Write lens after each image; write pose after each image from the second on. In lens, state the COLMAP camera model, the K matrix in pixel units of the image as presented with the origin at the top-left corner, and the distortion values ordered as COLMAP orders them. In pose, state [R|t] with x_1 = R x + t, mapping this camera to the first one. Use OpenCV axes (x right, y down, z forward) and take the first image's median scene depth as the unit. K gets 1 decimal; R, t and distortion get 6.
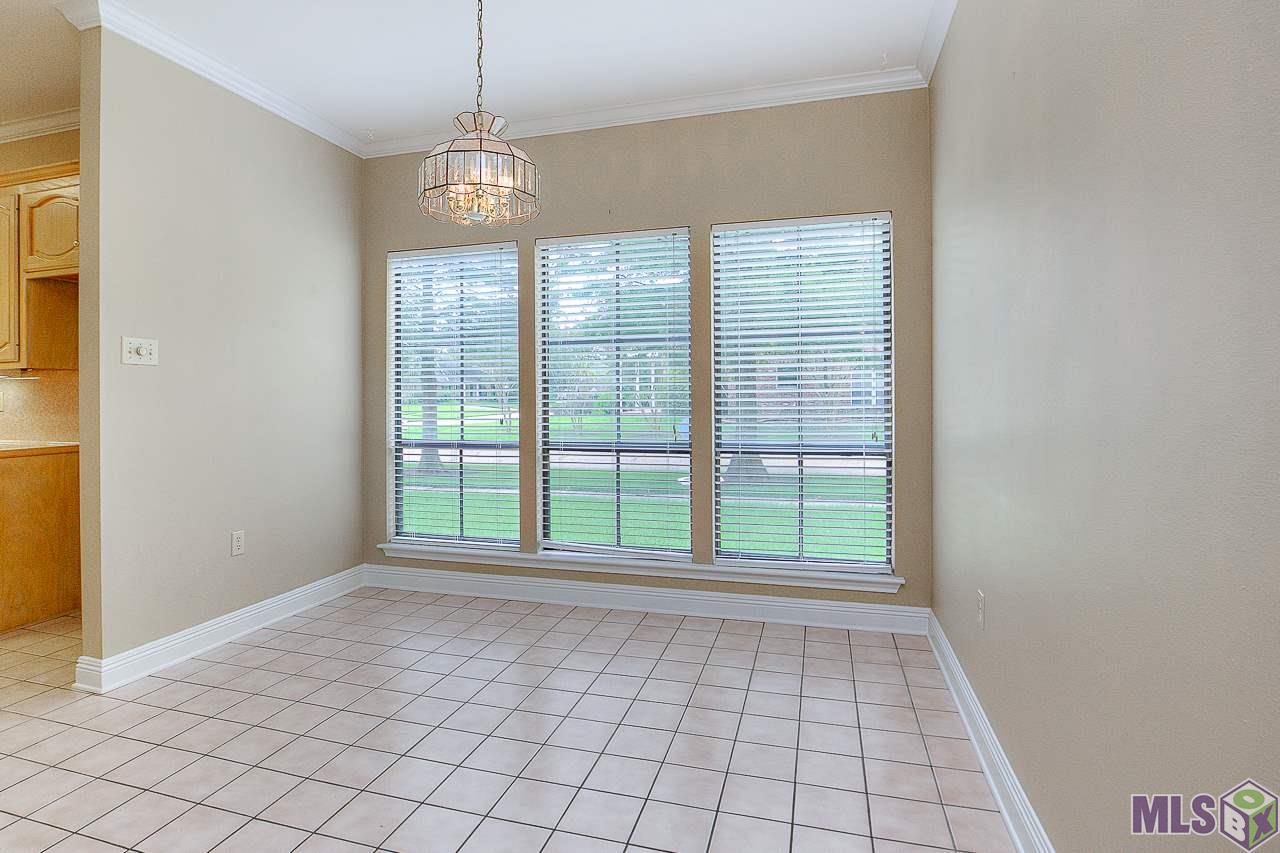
lens RADIAL K [[660.6, 0, 633.7], [0, 660.6, 416.5], [0, 0, 1]] dist [-0.007296, -0.000332]
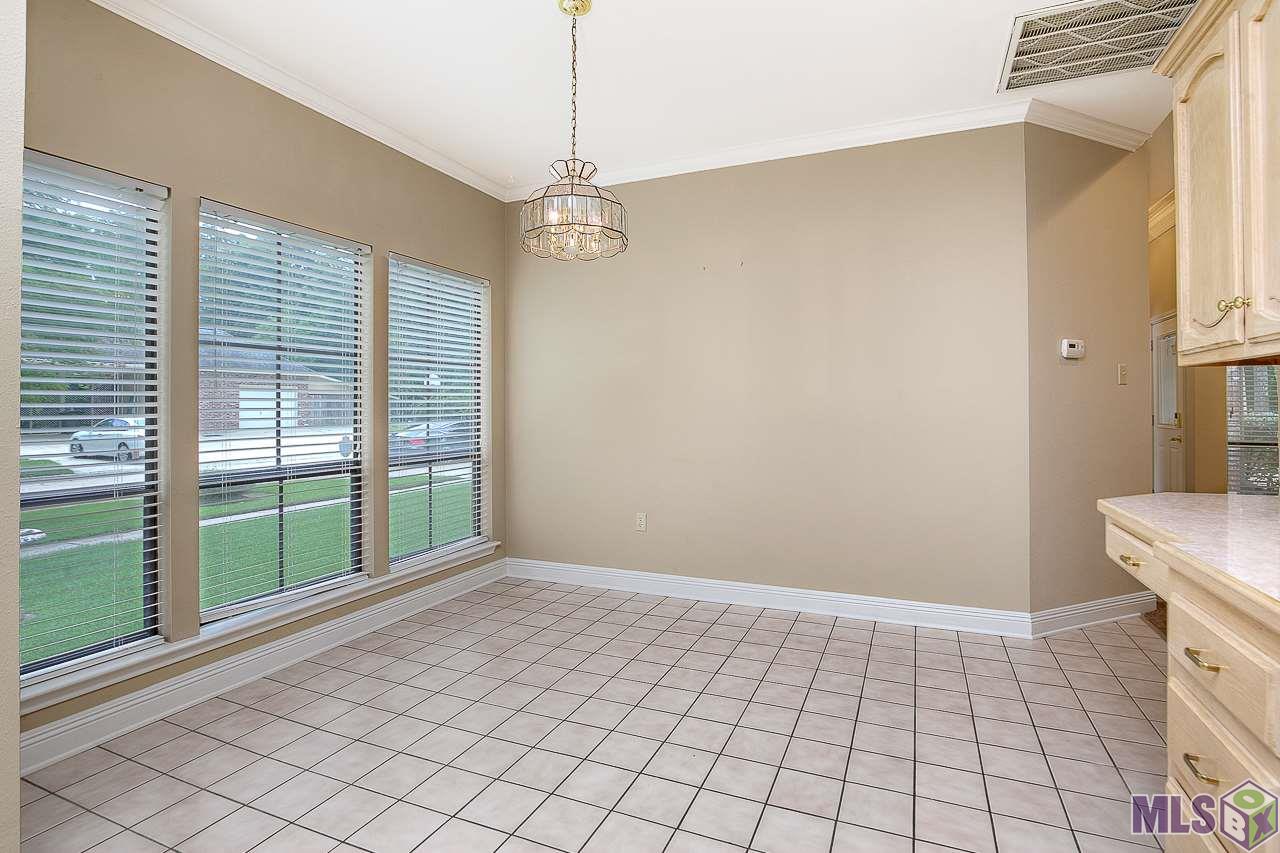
lens RADIAL K [[611.2, 0, 640.7], [0, 611.2, 418.9], [0, 0, 1]] dist [0.002663, 0.000252]
pose [[0.130052, -0.008273, 0.991473, -0.801207], [0.019663, 0.999790, 0.005763, -0.020570], [-0.991312, 0.018745, 0.130187, 0.473072]]
